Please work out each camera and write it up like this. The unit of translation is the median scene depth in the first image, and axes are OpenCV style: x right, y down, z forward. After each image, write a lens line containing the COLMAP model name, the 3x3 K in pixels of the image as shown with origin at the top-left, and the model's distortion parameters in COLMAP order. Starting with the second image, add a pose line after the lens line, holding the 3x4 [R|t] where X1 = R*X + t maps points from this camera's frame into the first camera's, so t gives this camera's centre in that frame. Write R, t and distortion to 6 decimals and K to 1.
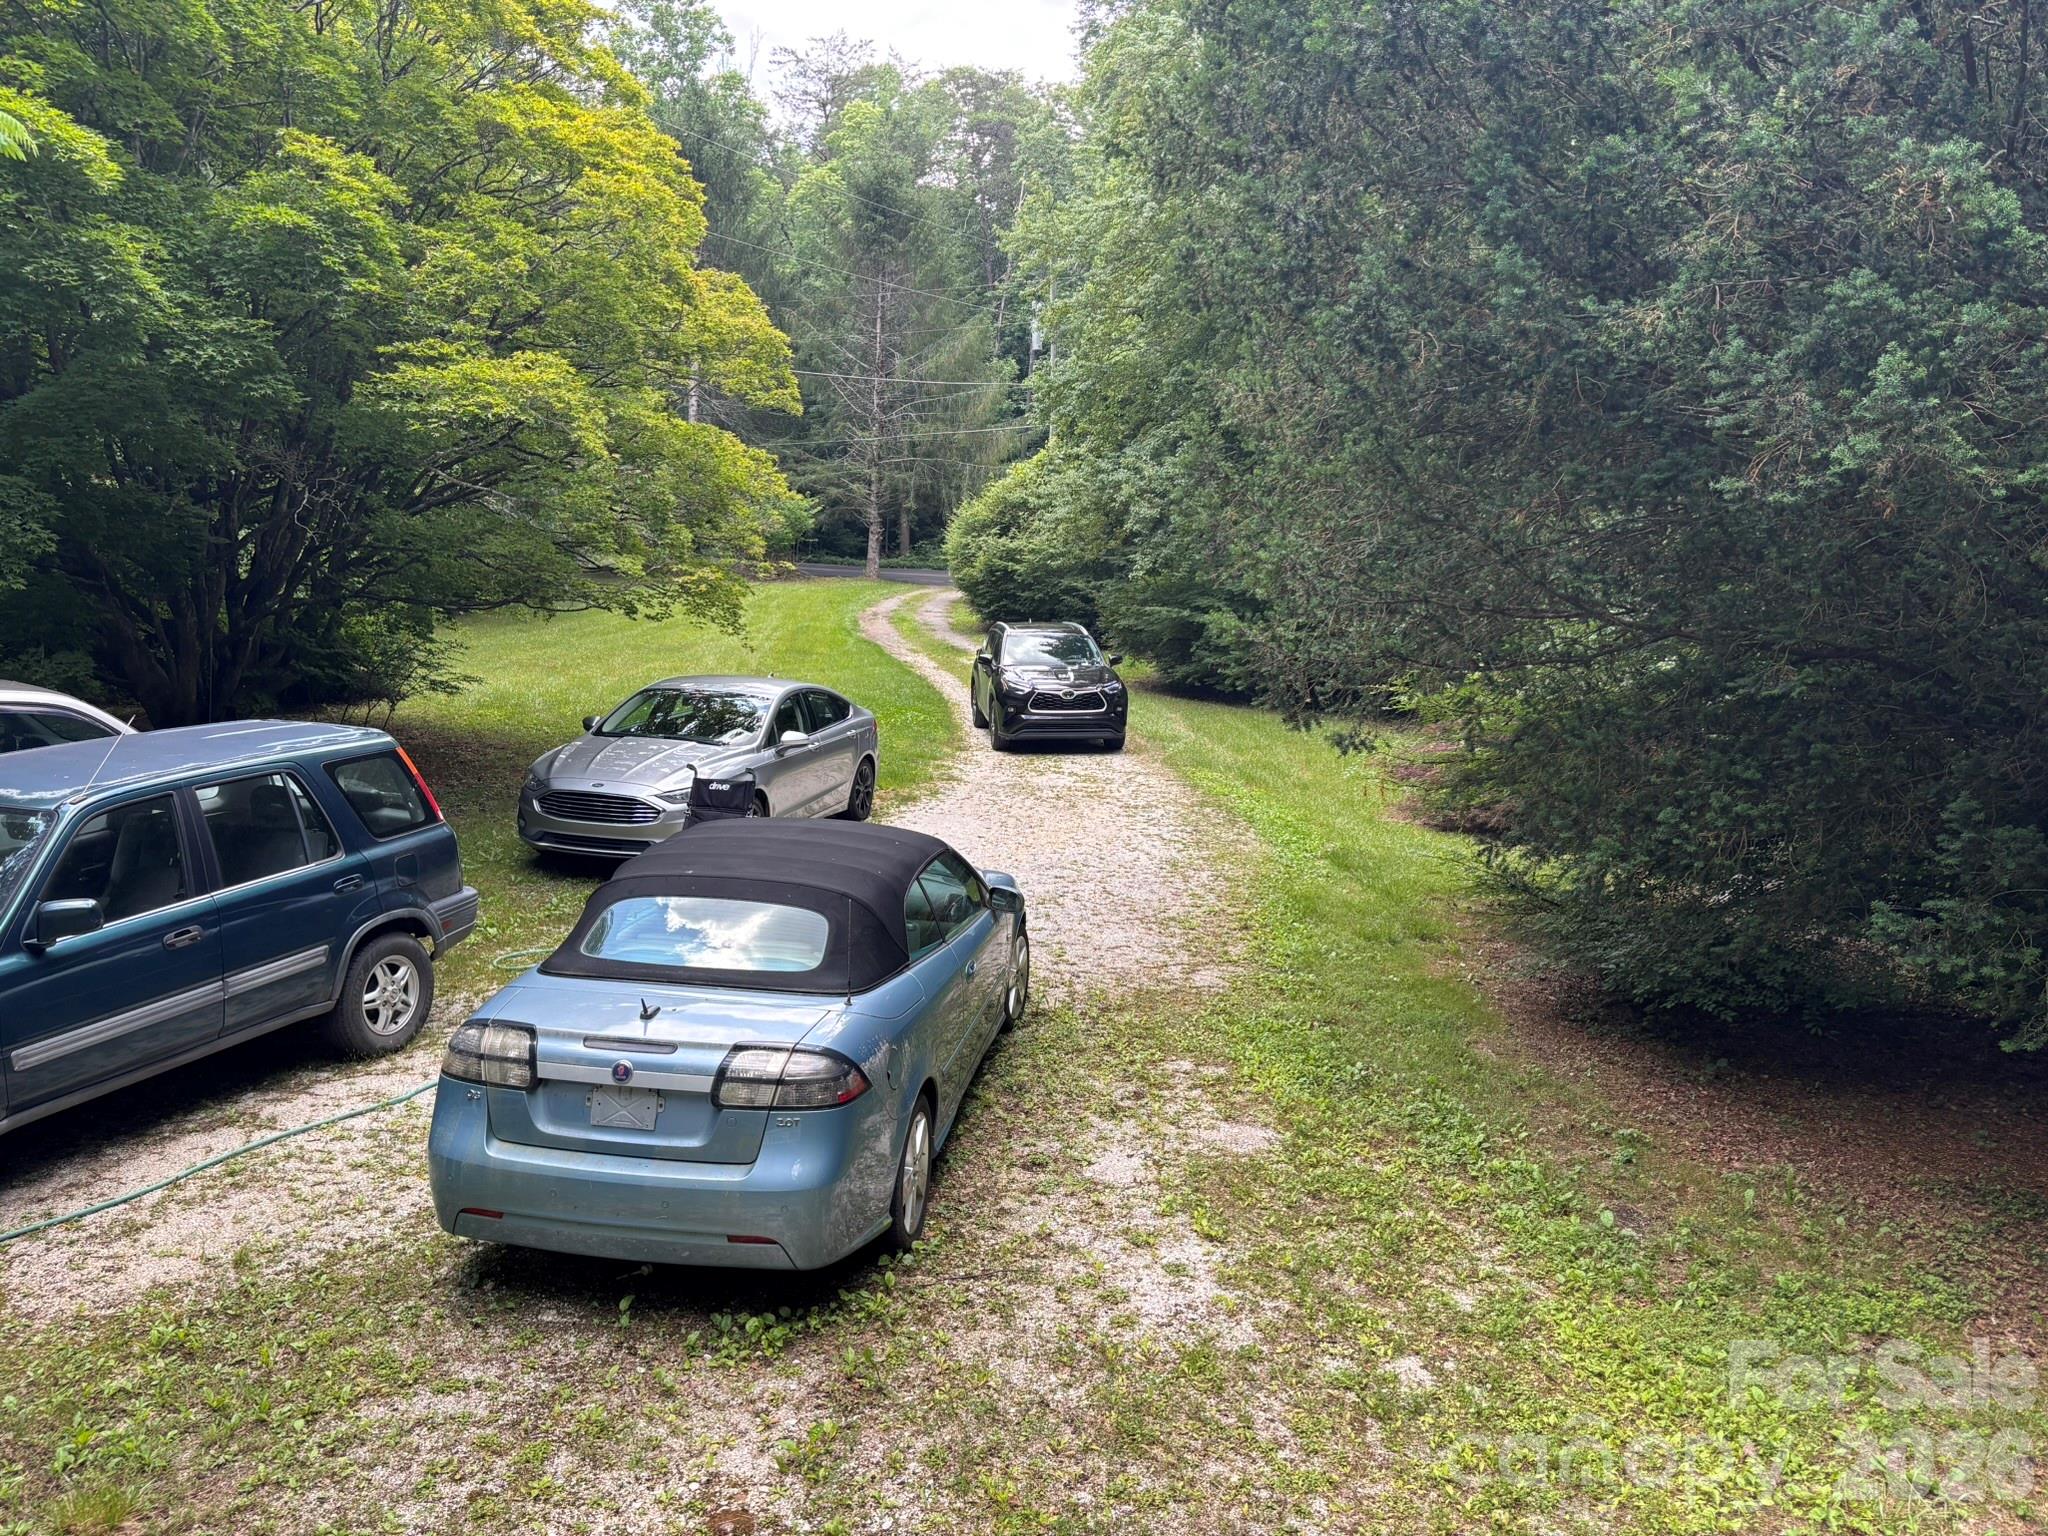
lens RADIAL K [[1520.5, 0, 1020.9], [0, 1520.5, 776.9], [0, 0, 1]] dist [0.005608, -0.000794]
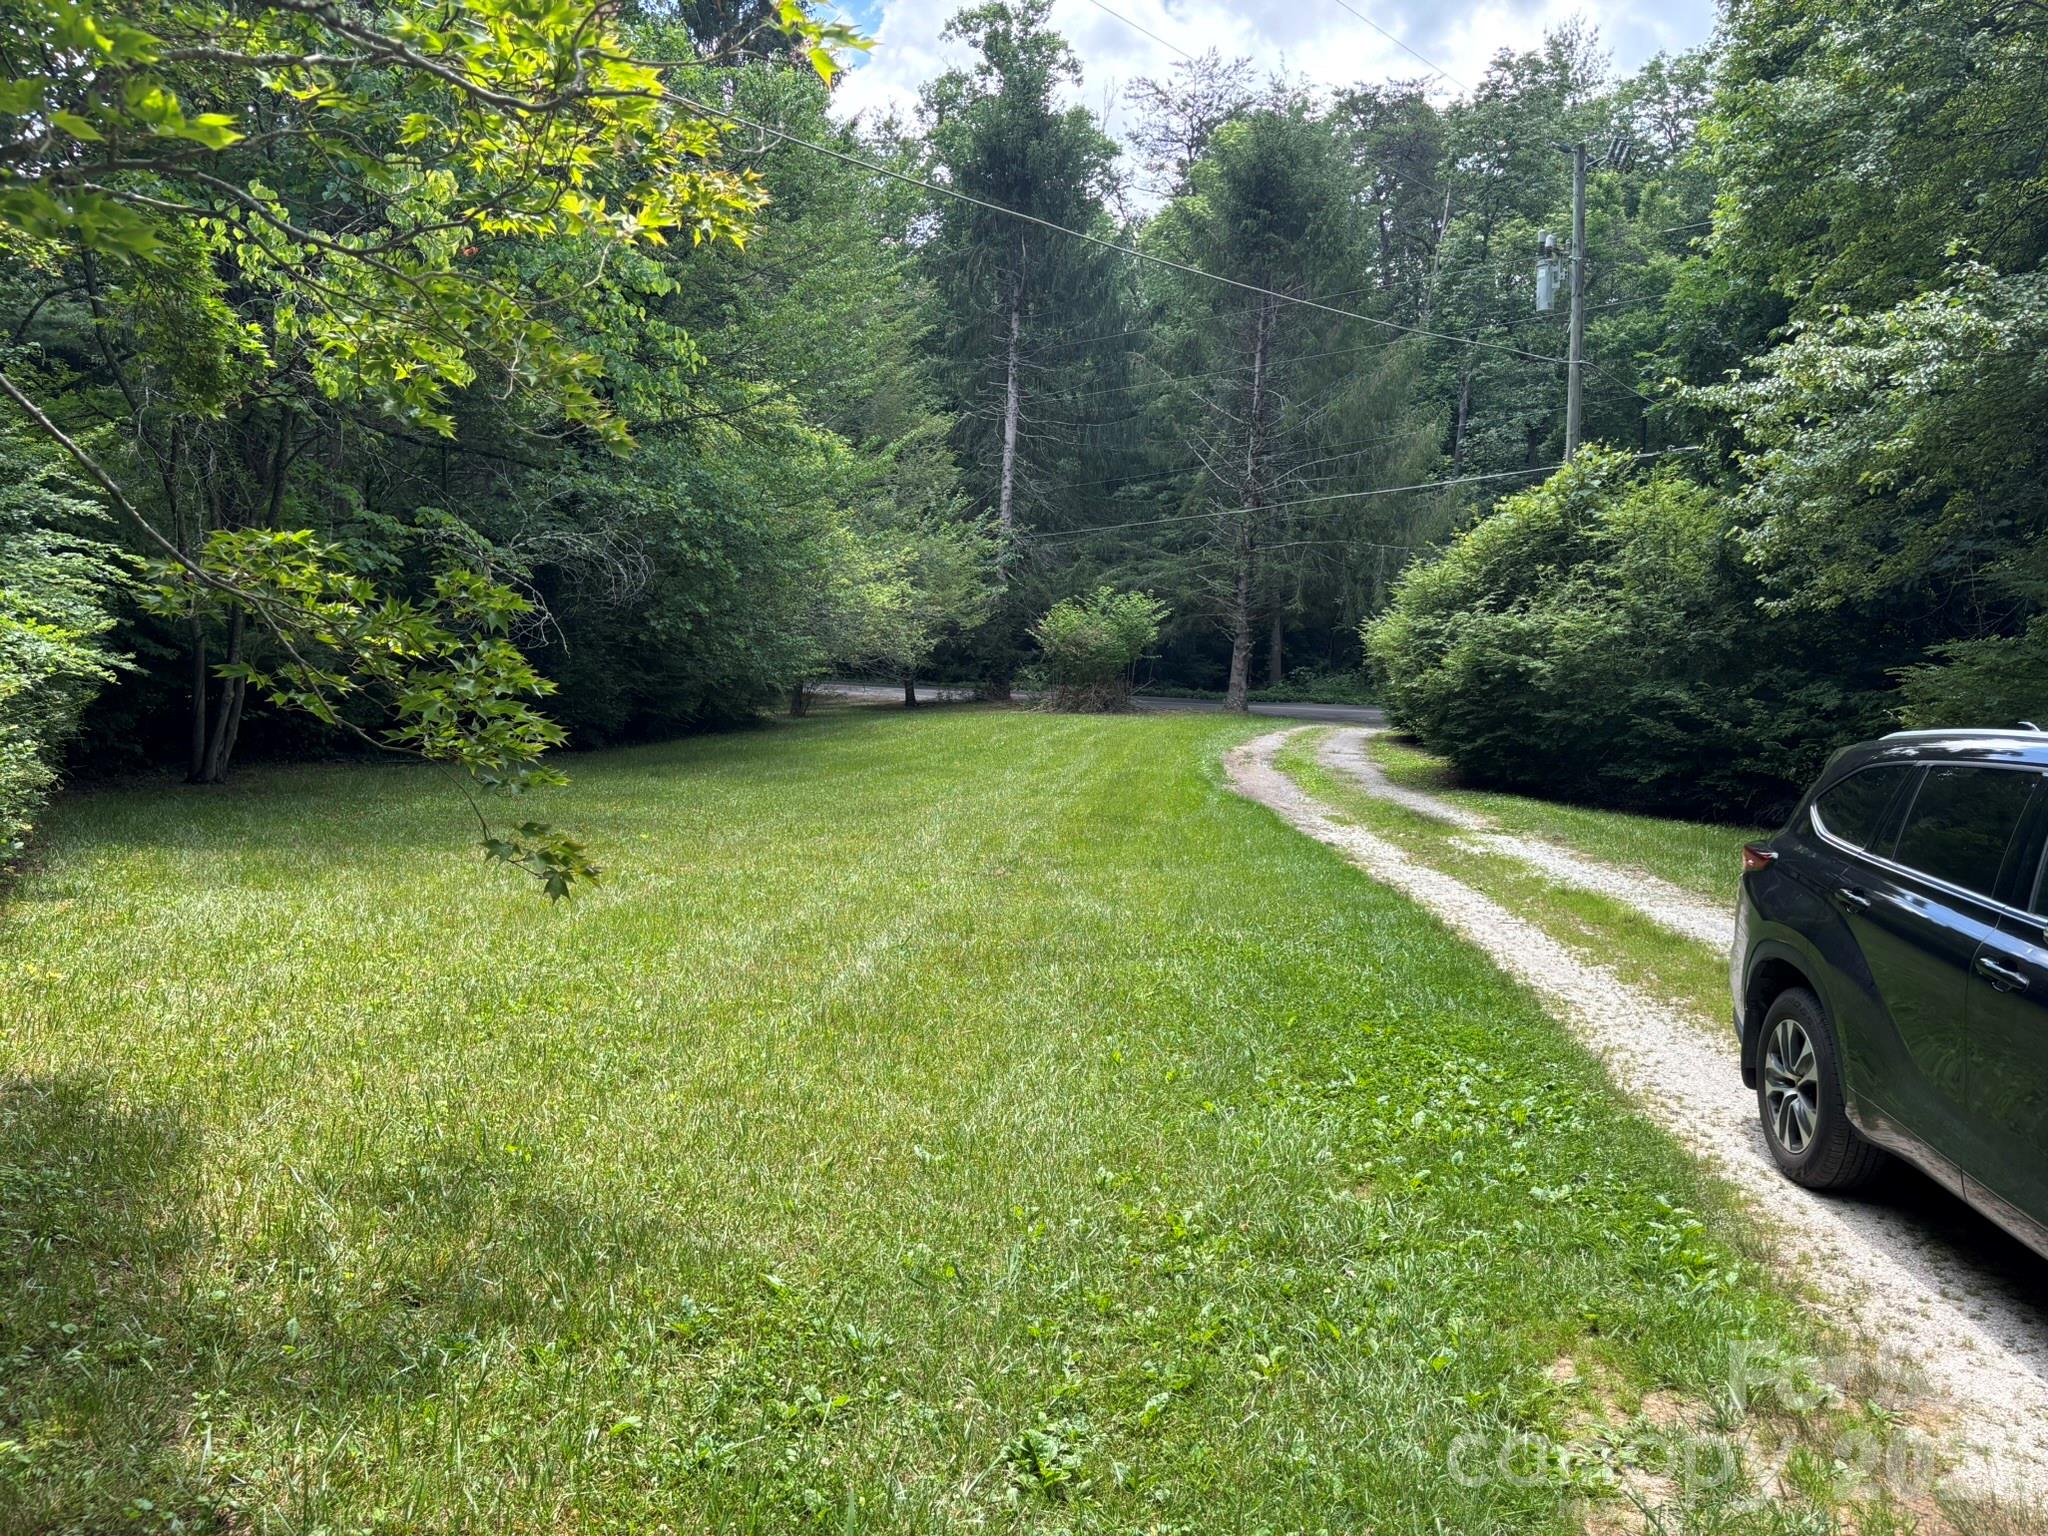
lens RADIAL K [[1520.5, 0, 1019.1], [0, 1520.5, 771.6], [0, 0, 1]] dist [0.005608, -0.000794]
pose [[0.974274, 0.019693, -0.224505, -0.037618], [-0.044082, 0.993585, -0.104146, -0.025594], [0.221014, 0.111363, 0.968892, 0.300319]]
